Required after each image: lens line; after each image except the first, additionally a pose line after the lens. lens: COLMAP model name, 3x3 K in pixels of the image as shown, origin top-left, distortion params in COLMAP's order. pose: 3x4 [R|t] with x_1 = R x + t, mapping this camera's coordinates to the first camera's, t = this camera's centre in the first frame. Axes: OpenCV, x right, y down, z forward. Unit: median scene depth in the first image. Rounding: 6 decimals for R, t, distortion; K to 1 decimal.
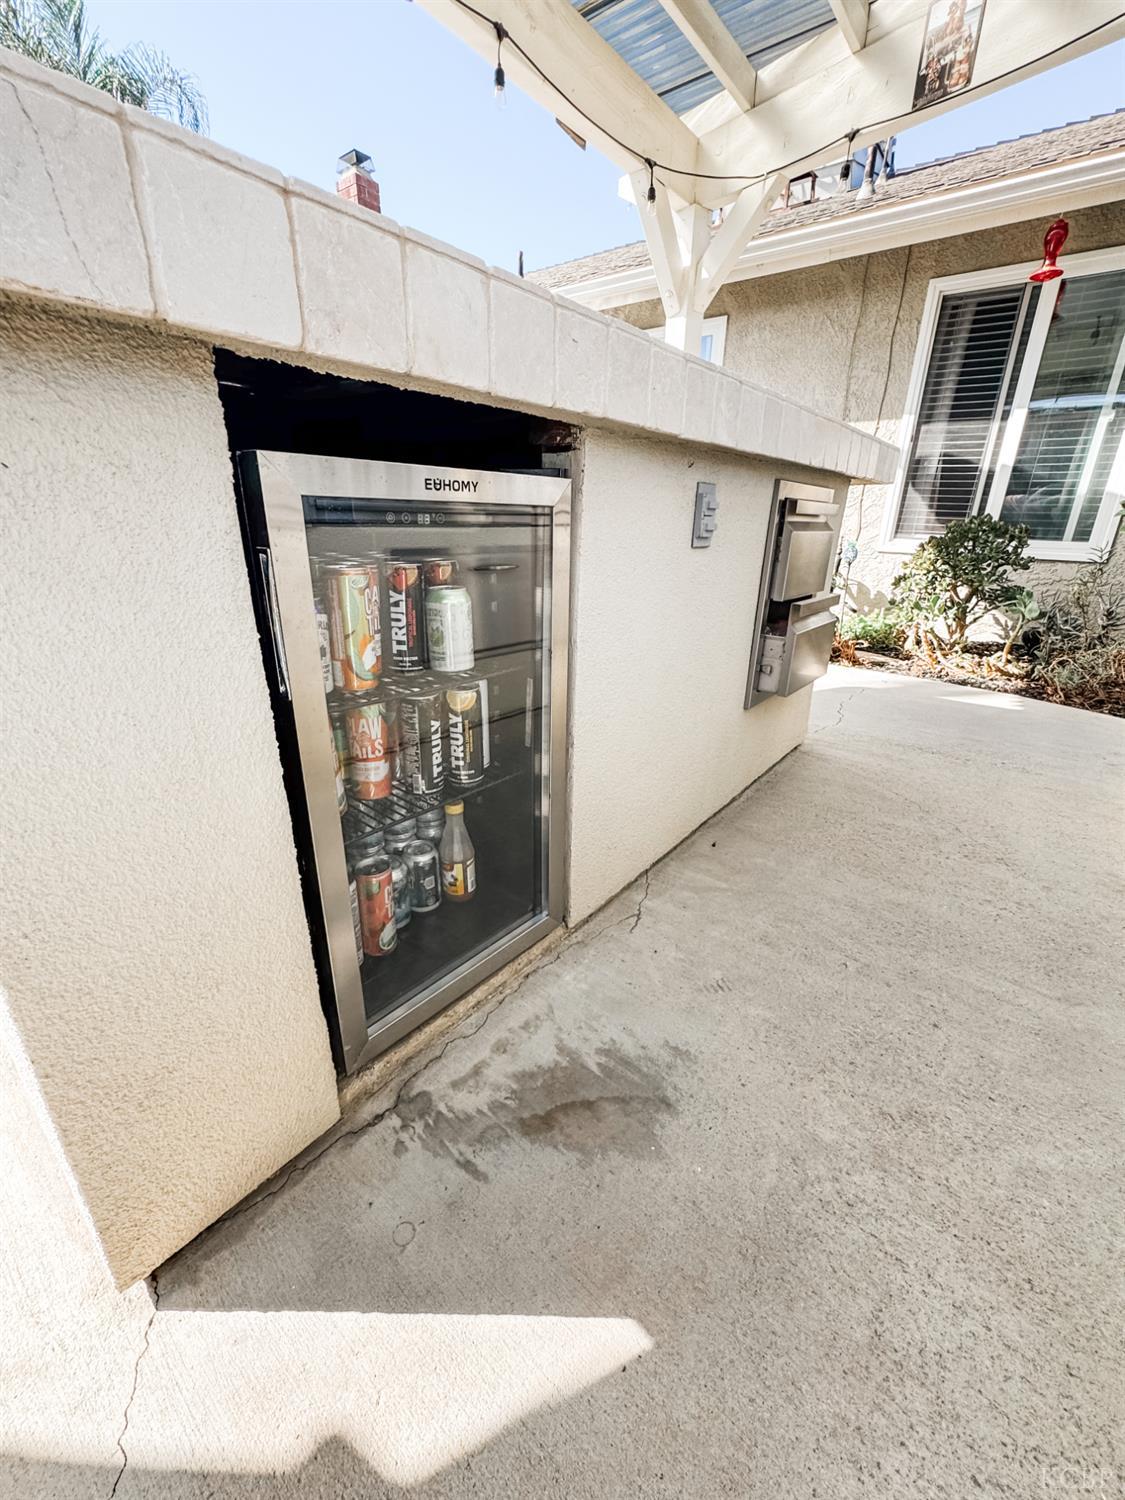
lens RADIAL K [[601.8, 0, 558.8], [0, 601.8, 752.3], [0, 0, 1]] dist [-0.003379, 0.000674]
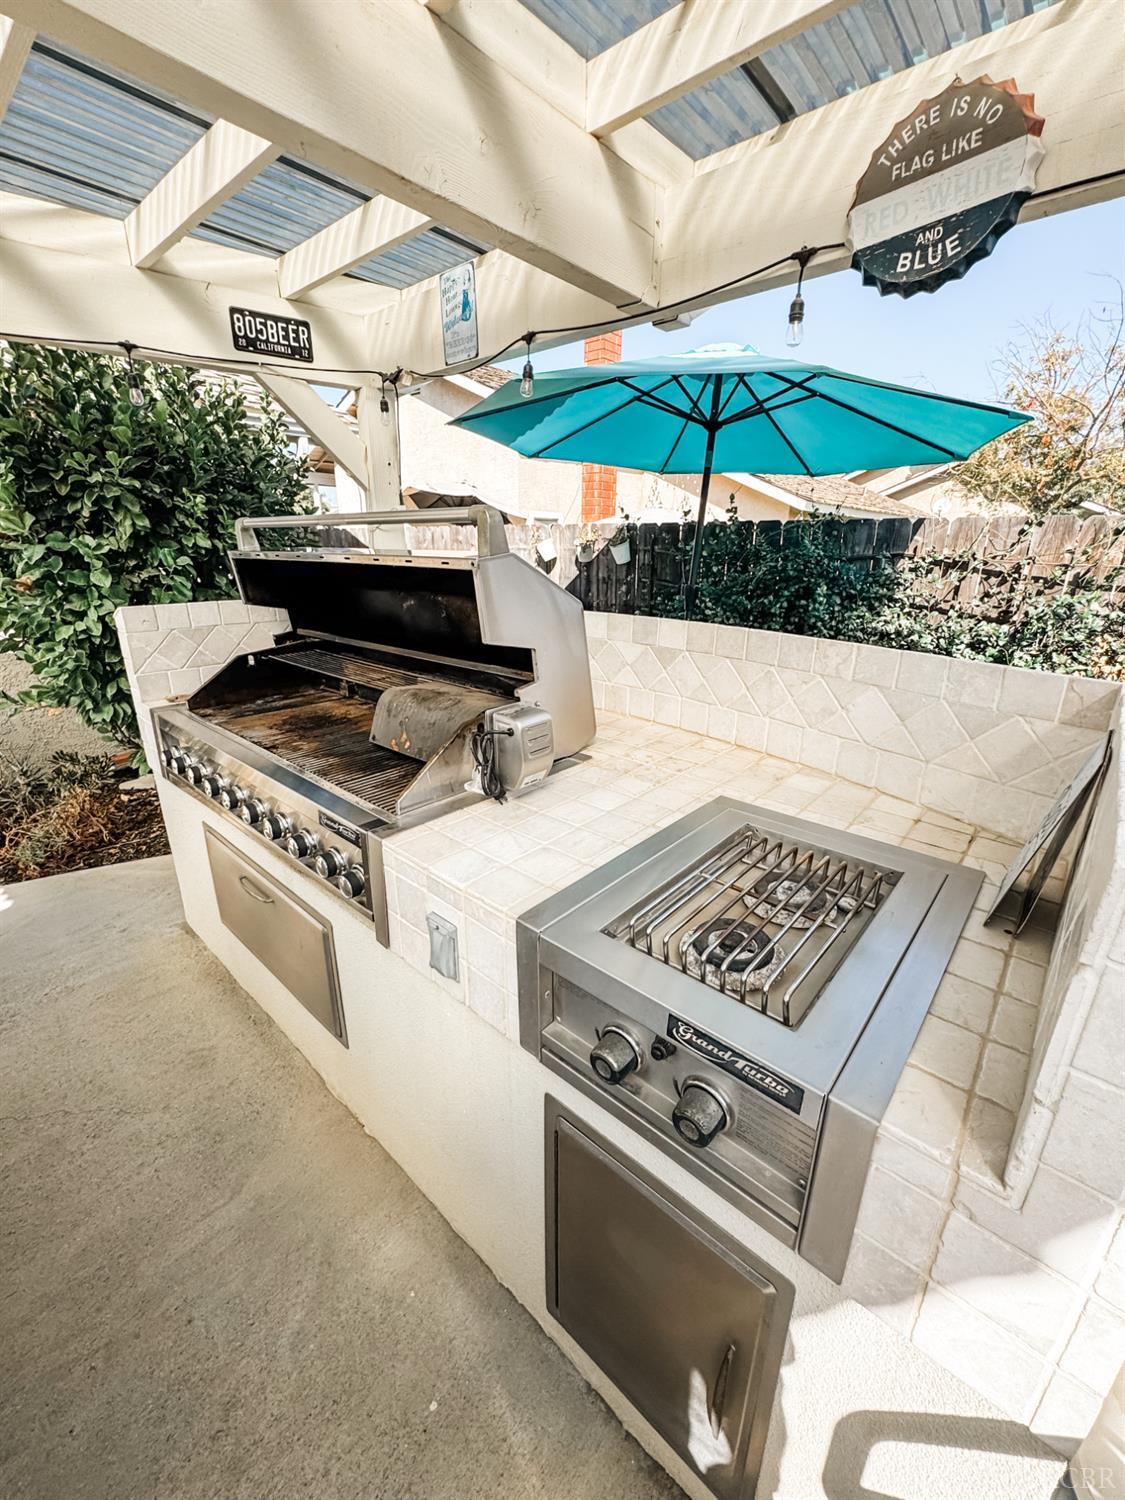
lens RADIAL K [[601.8, 0, 557.8], [0, 601.8, 748.6], [0, 0, 1]] dist [-0.003379, 0.000674]
pose [[0.061305, -0.337046, 0.939490, -0.080564], [0.355235, 0.886997, 0.295034, -0.539310], [-0.932765, 0.315653, 0.174108, -0.245627]]
